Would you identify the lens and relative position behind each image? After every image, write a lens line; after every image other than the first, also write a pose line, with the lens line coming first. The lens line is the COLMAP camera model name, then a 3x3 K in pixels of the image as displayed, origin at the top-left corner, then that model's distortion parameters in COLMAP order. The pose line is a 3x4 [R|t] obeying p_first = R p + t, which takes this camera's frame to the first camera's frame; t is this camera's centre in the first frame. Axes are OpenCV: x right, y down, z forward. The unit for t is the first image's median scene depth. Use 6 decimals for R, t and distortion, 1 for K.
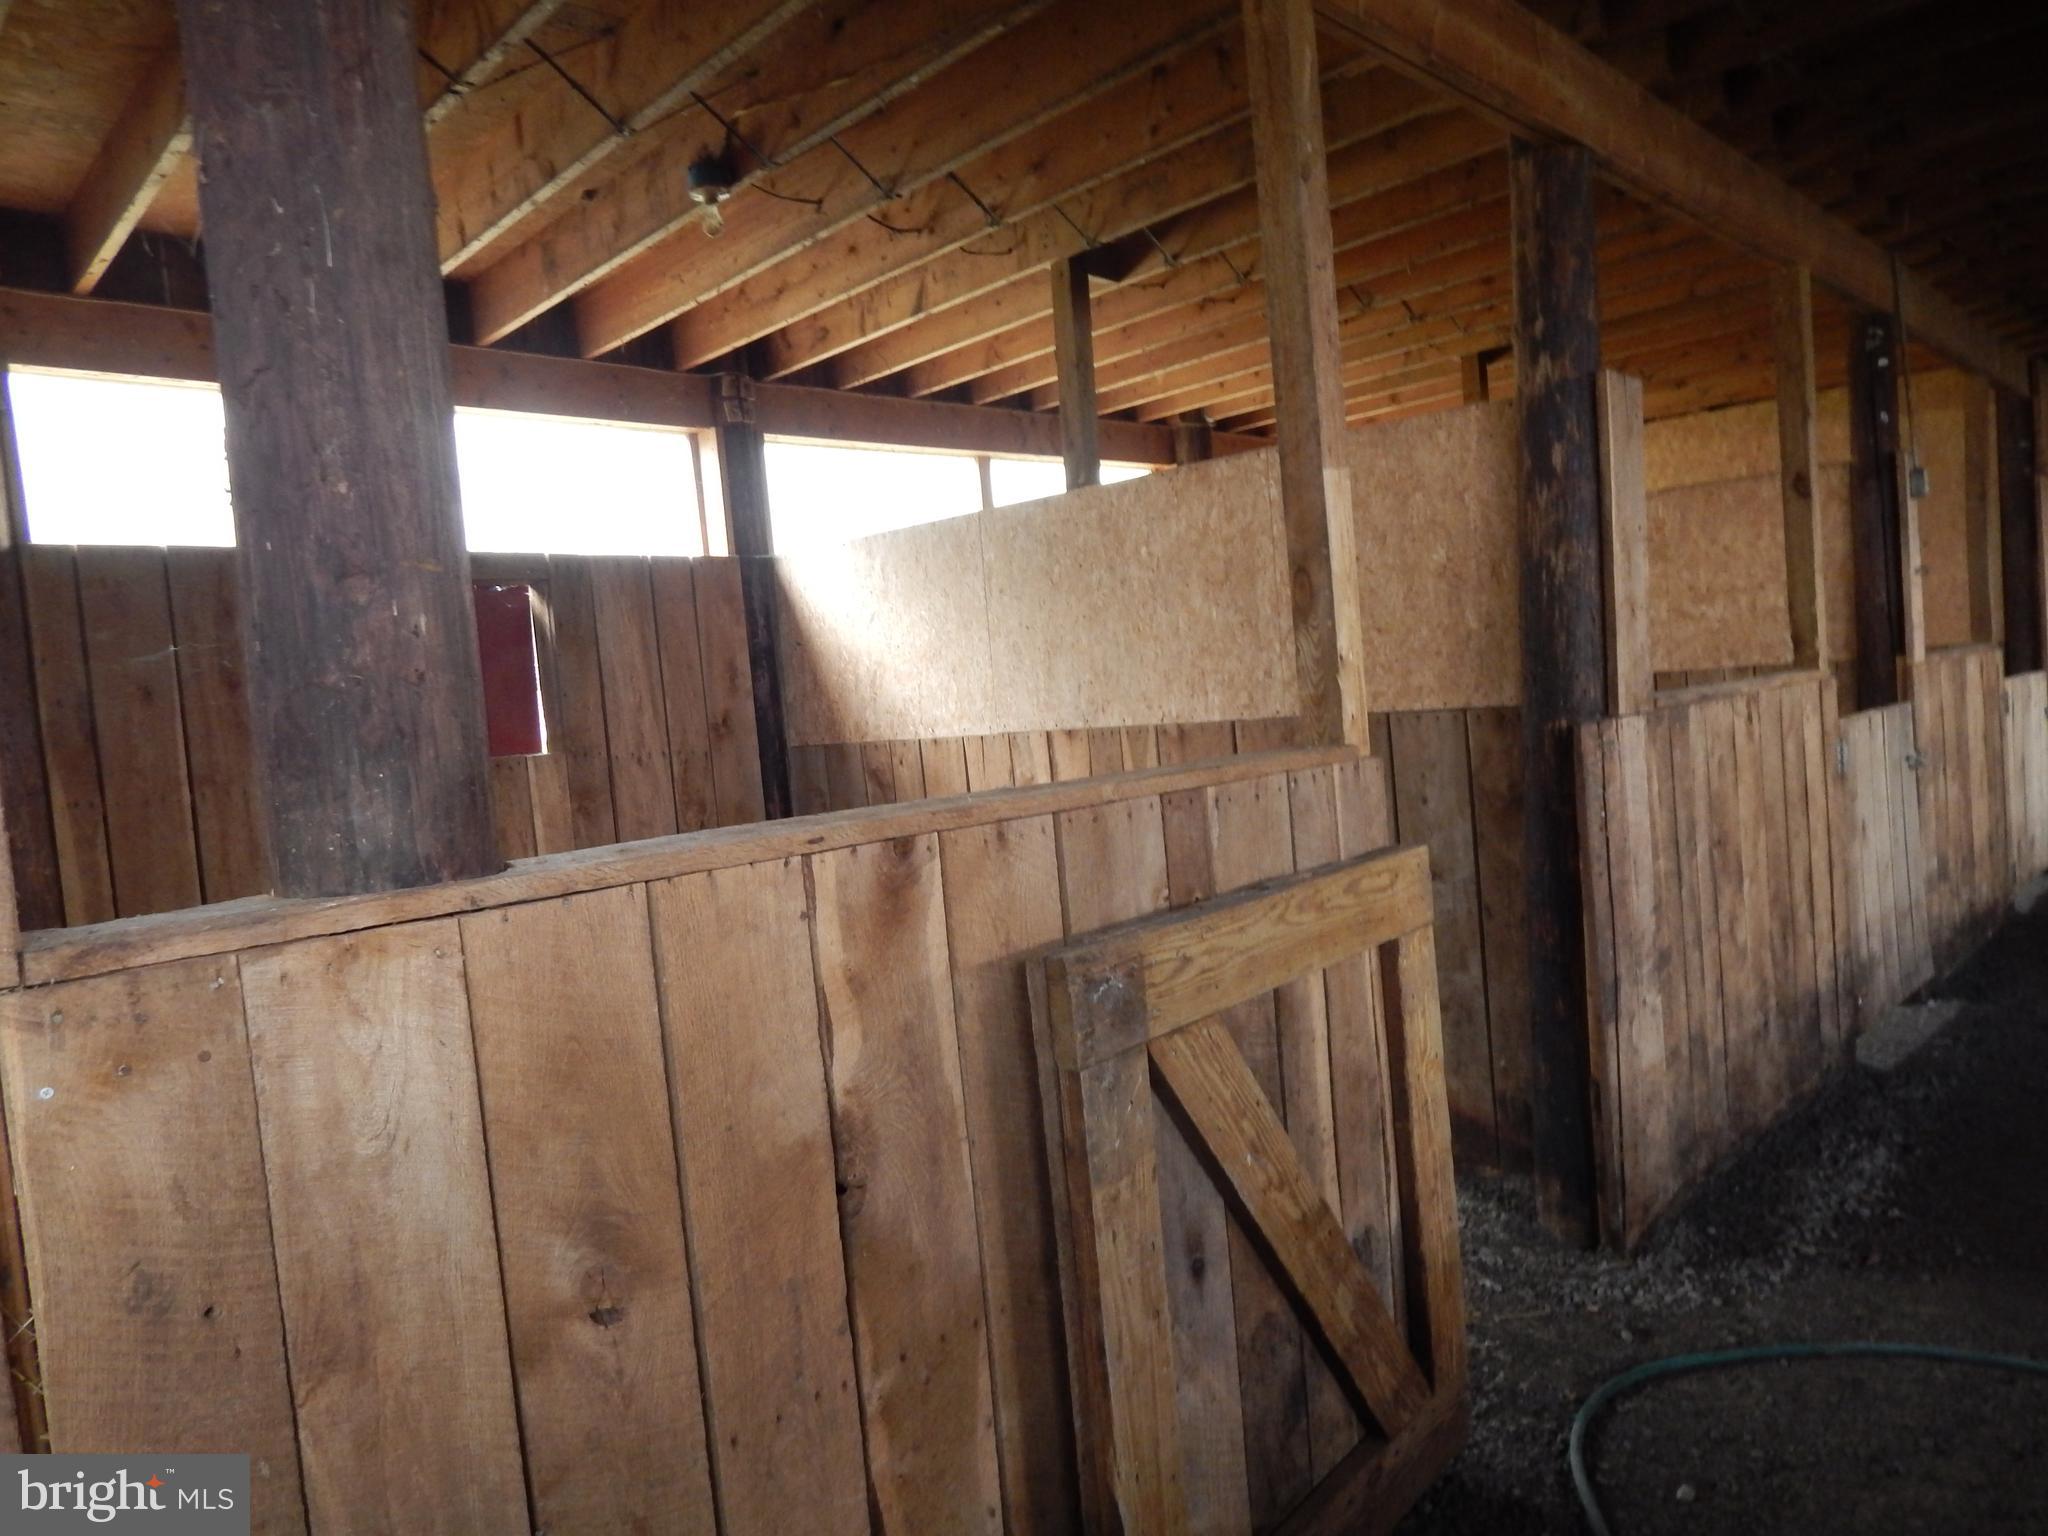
lens RADIAL K [[1349.4, 0, 1018.4], [0, 1349.4, 771.5], [0, 0, 1]] dist [0.000939, -0.005004]
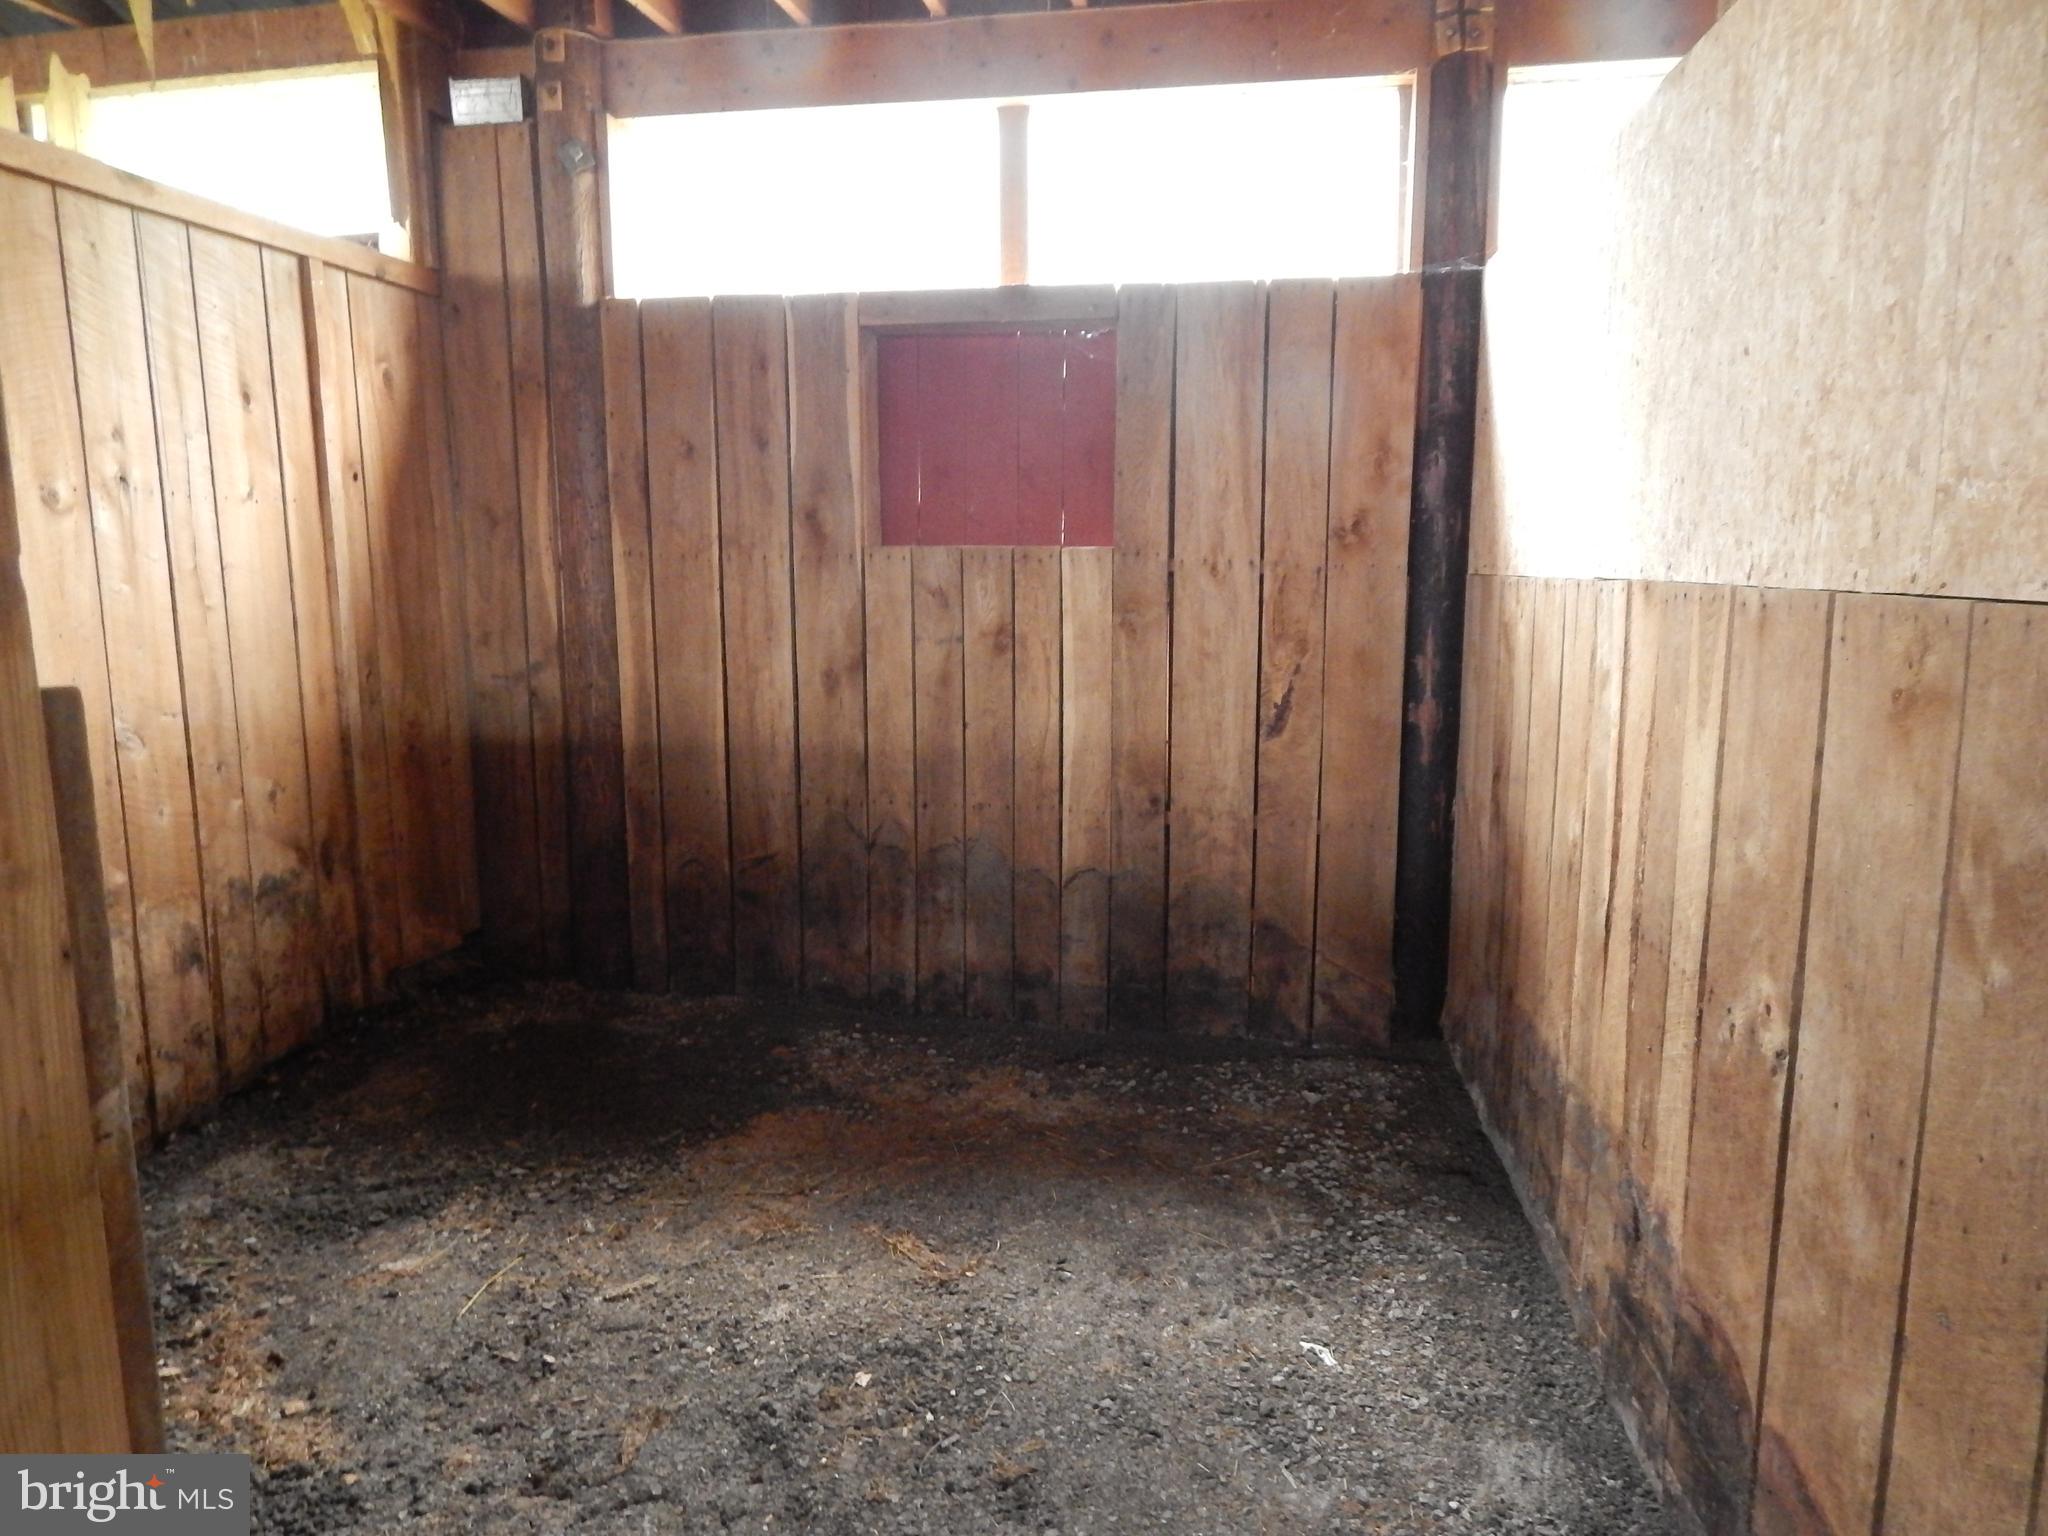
lens RADIAL K [[1349.4, 0, 1026.4], [0, 1349.4, 762.8], [0, 0, 1]] dist [0.000939, -0.005004]
pose [[0.559763, 0.207137, -0.802346, 0.275208], [-0.097904, 0.978004, 0.184183, -0.030387], [0.822849, -0.024546, 0.567730, 0.491511]]
